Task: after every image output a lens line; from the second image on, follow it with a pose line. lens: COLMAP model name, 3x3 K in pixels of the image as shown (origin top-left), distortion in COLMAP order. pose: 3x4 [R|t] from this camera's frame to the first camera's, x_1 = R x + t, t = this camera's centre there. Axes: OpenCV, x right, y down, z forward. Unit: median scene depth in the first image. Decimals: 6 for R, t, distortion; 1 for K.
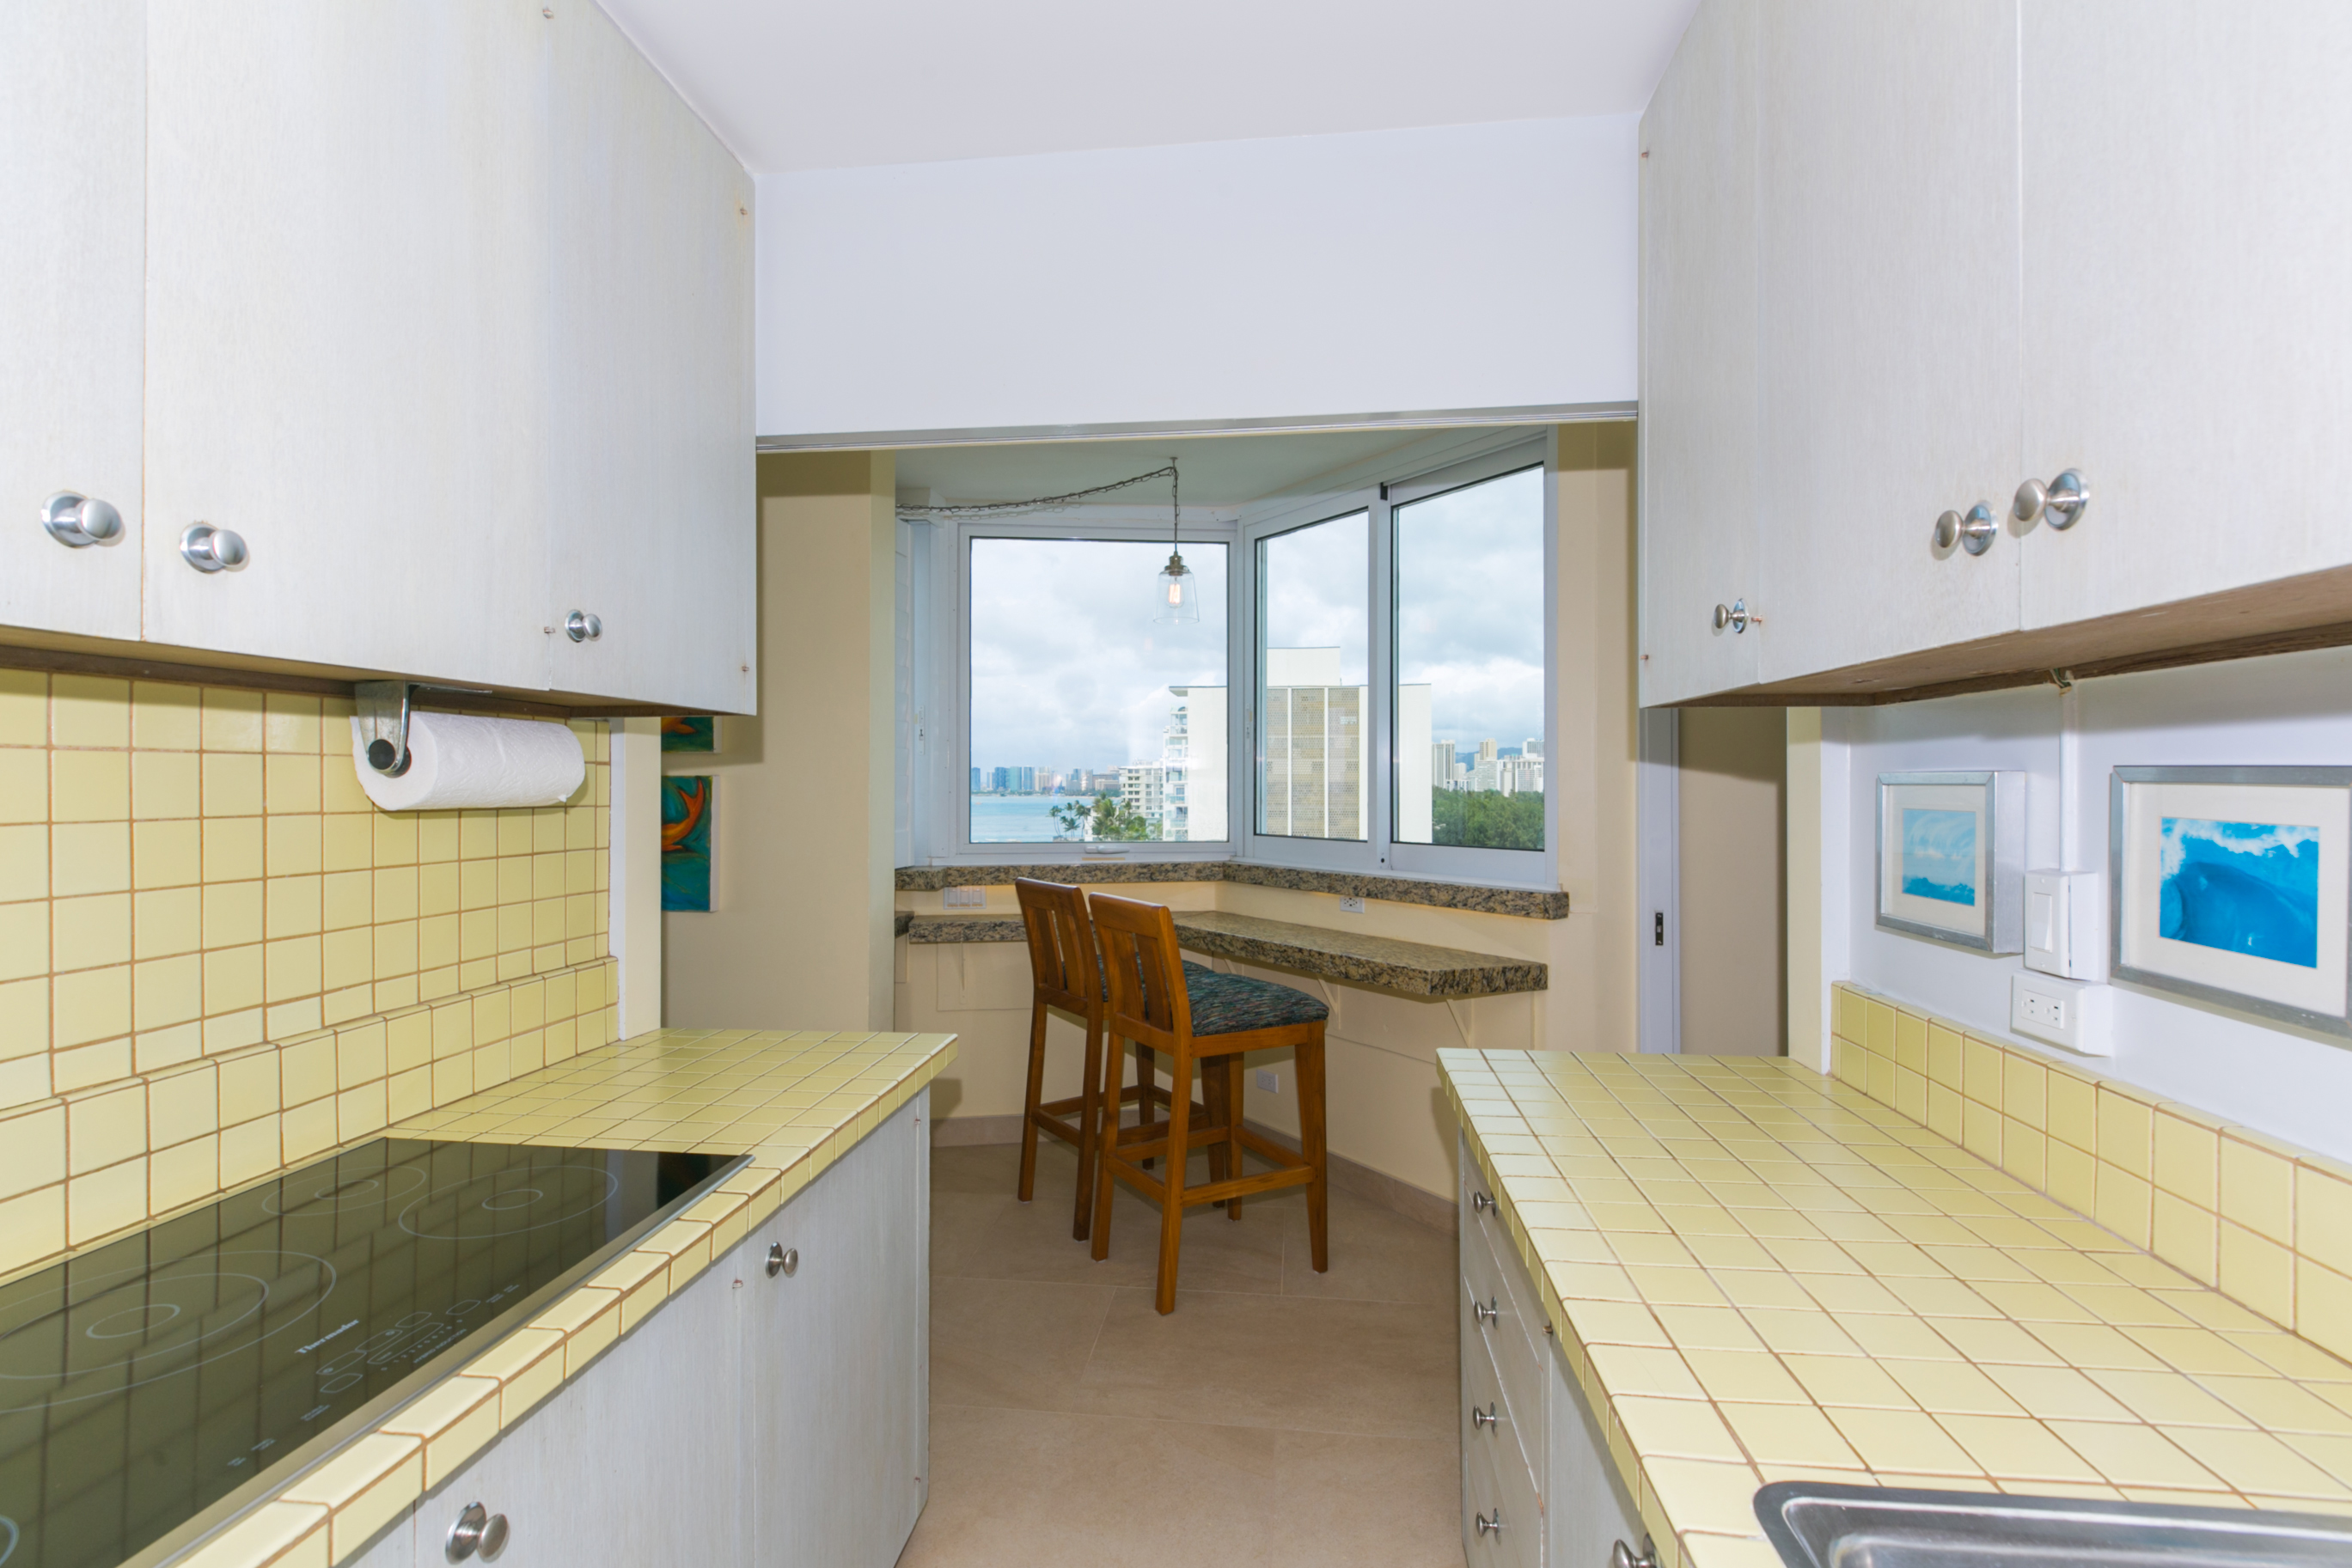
lens RADIAL K [[1058.6, 0, 1180.0], [0, 1058.6, 775.7], [0, 0, 1]] dist [0.014809, -0.009192]
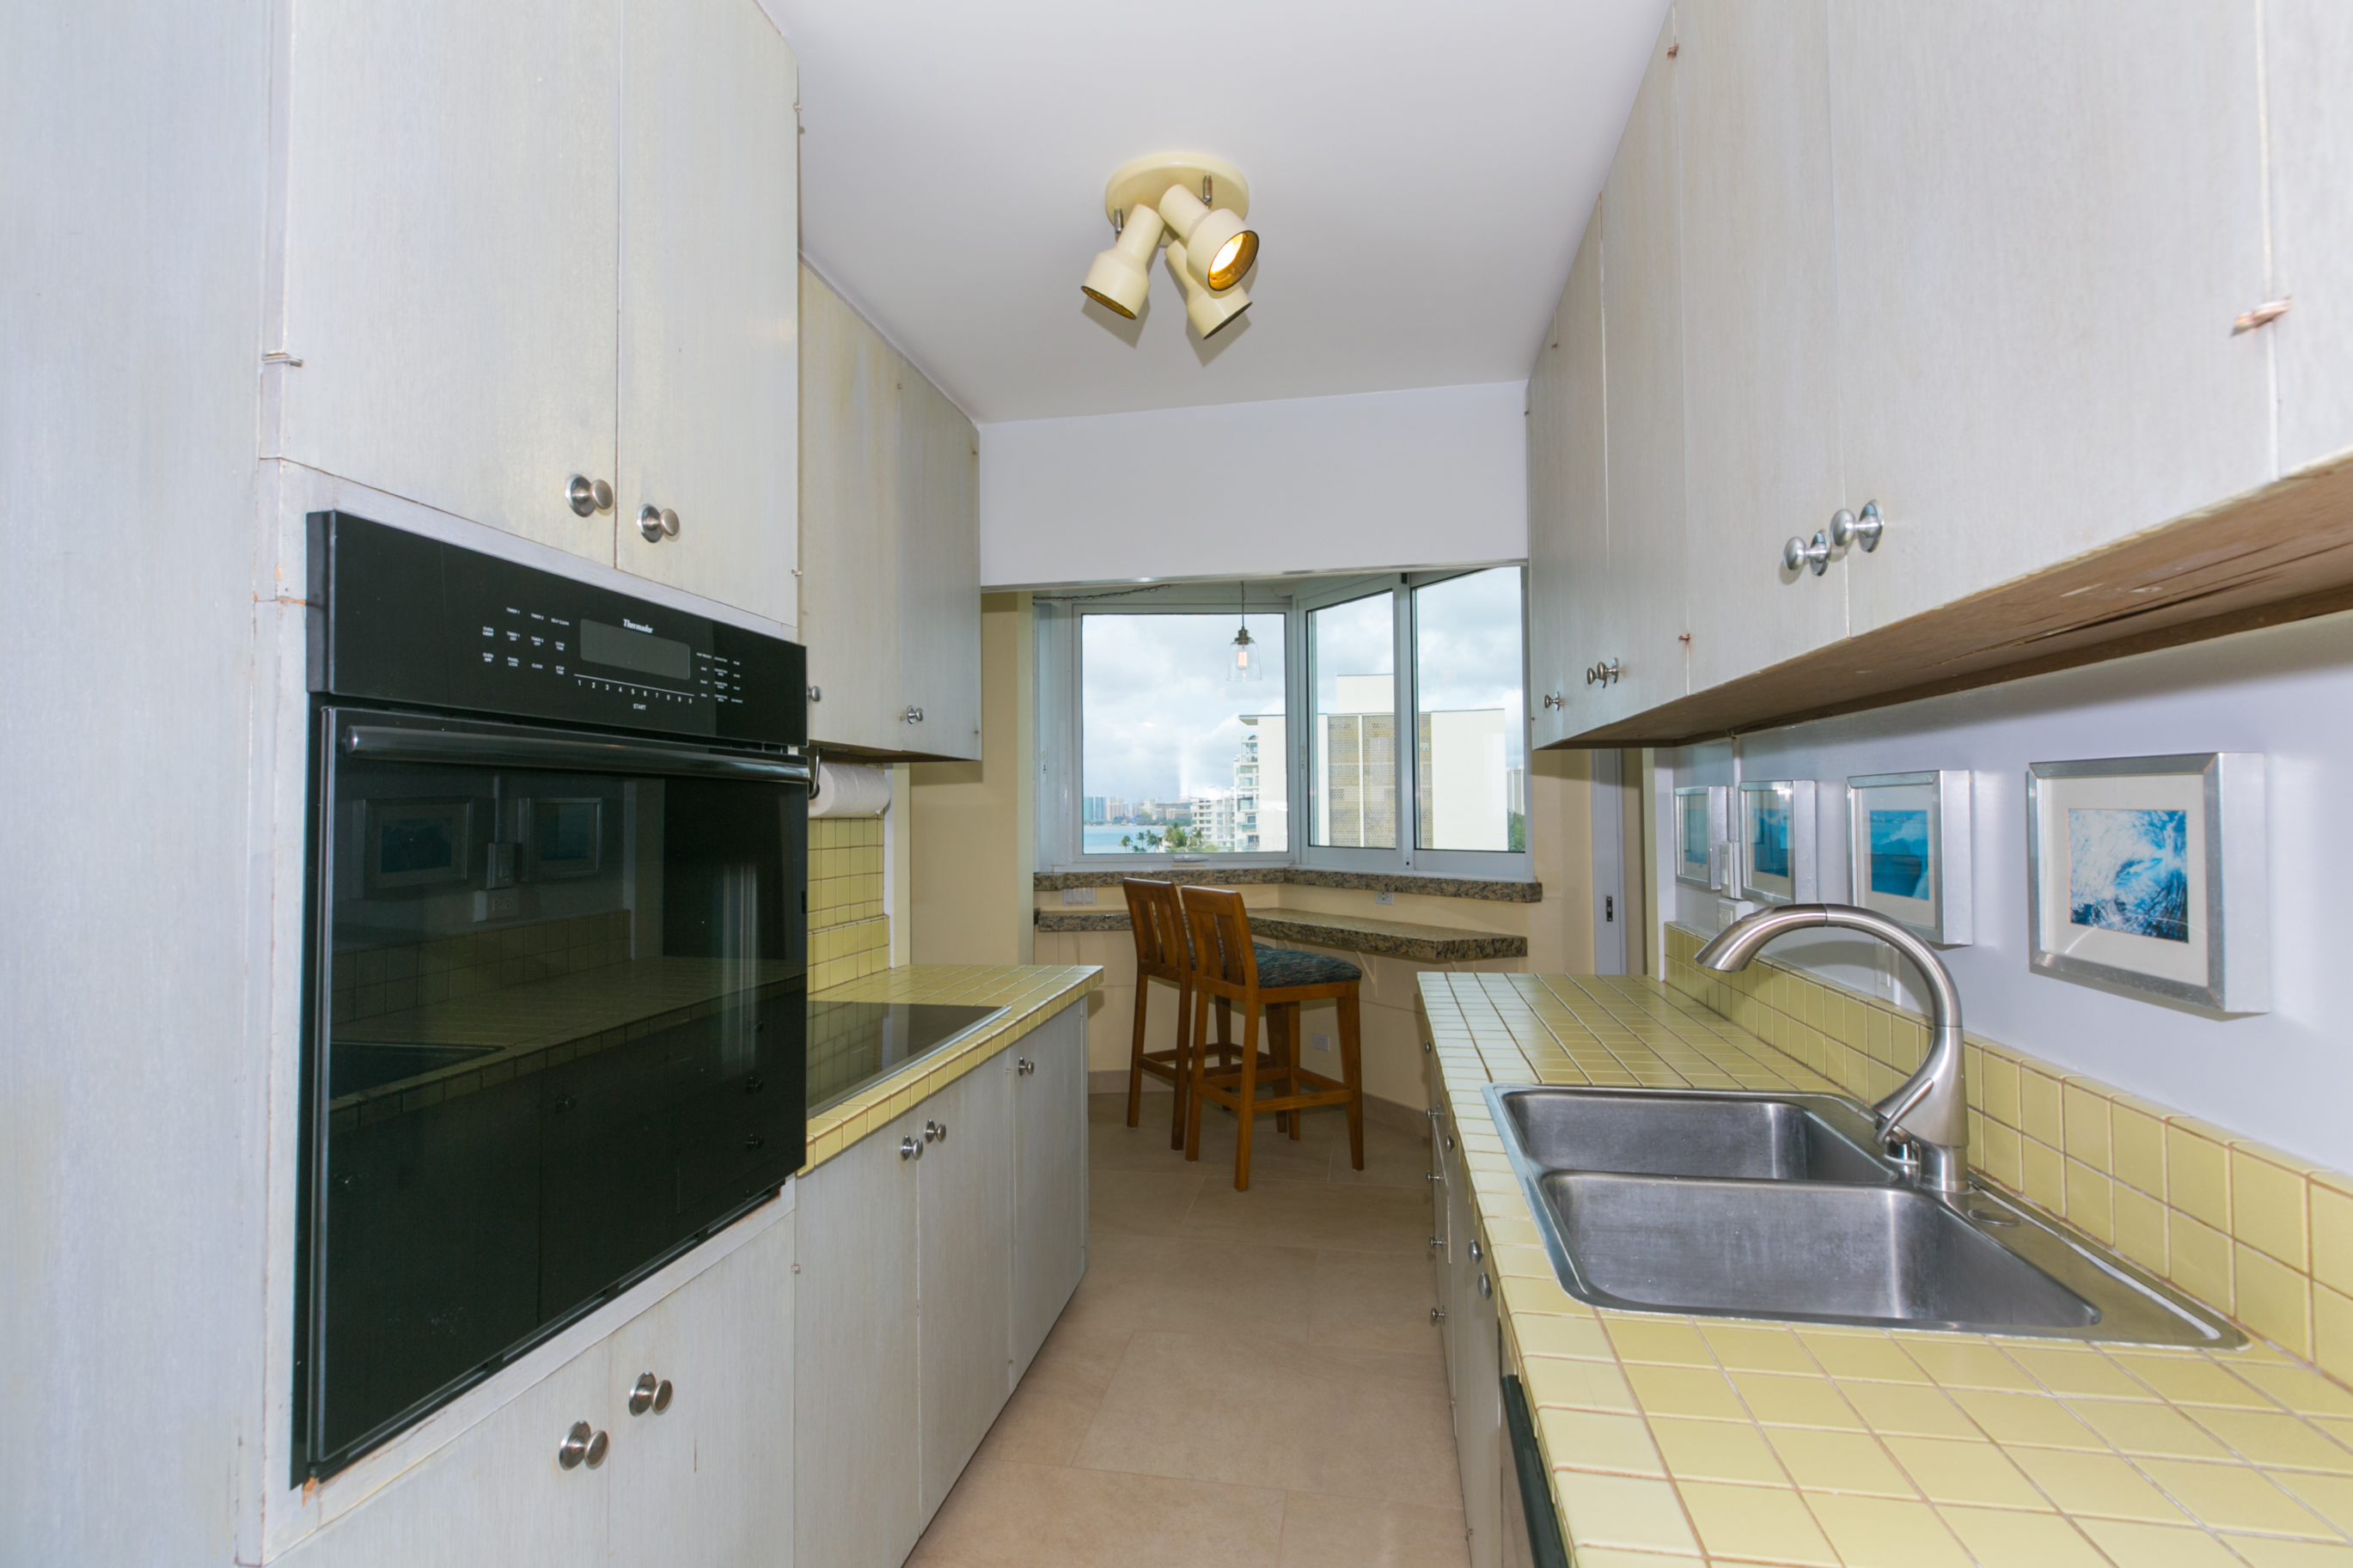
lens RADIAL K [[1059.0, 0, 1180.5], [0, 1059.0, 775.7], [0, 0, 1]] dist [0.014809, -0.009192]
pose [[0.997732, -0.011808, -0.066272, 0.003806], [0.009991, 0.999567, -0.027679, 0.007266], [0.066570, 0.026954, 0.997418, -0.321540]]
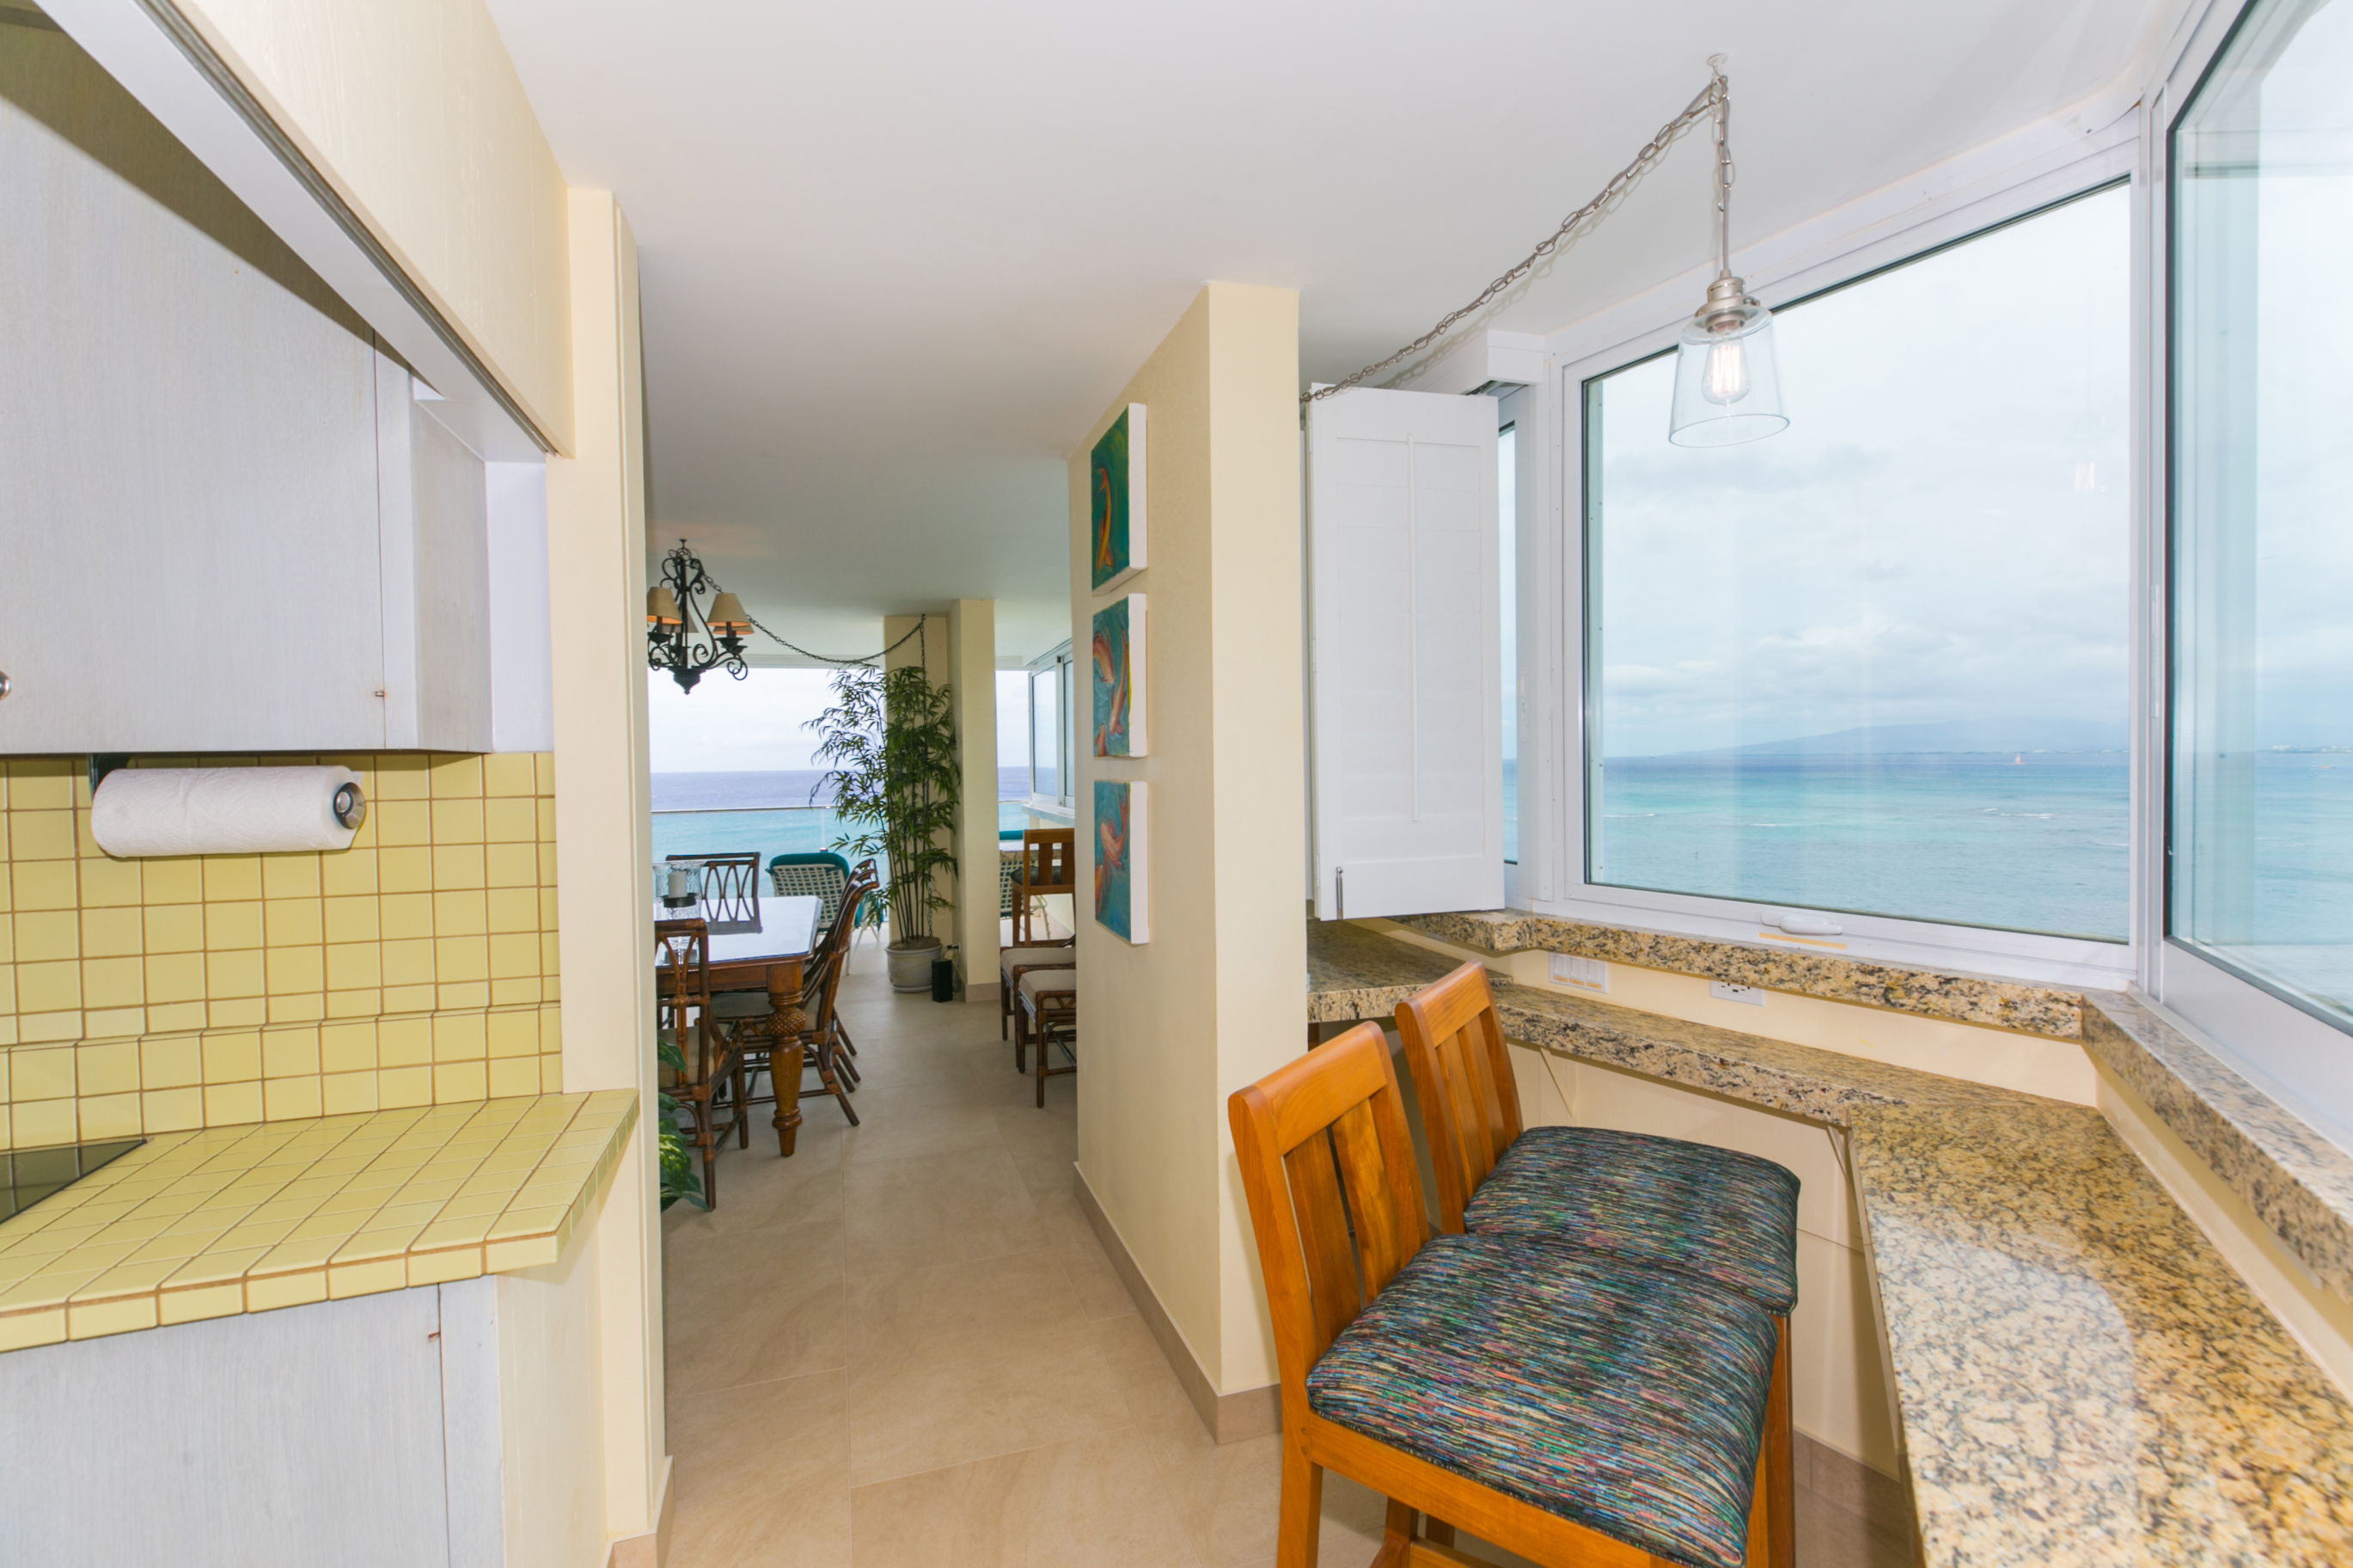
lens RADIAL K [[1059.0, 0, 1180.5], [0, 1059.0, 775.7], [0, 0, 1]] dist [0.014809, -0.009192]
pose [[0.408308, 0.009066, -0.912799, 0.331757], [0.026107, 0.999426, 0.021605, -0.022060], [0.912471, -0.032652, 0.407837, 0.674087]]
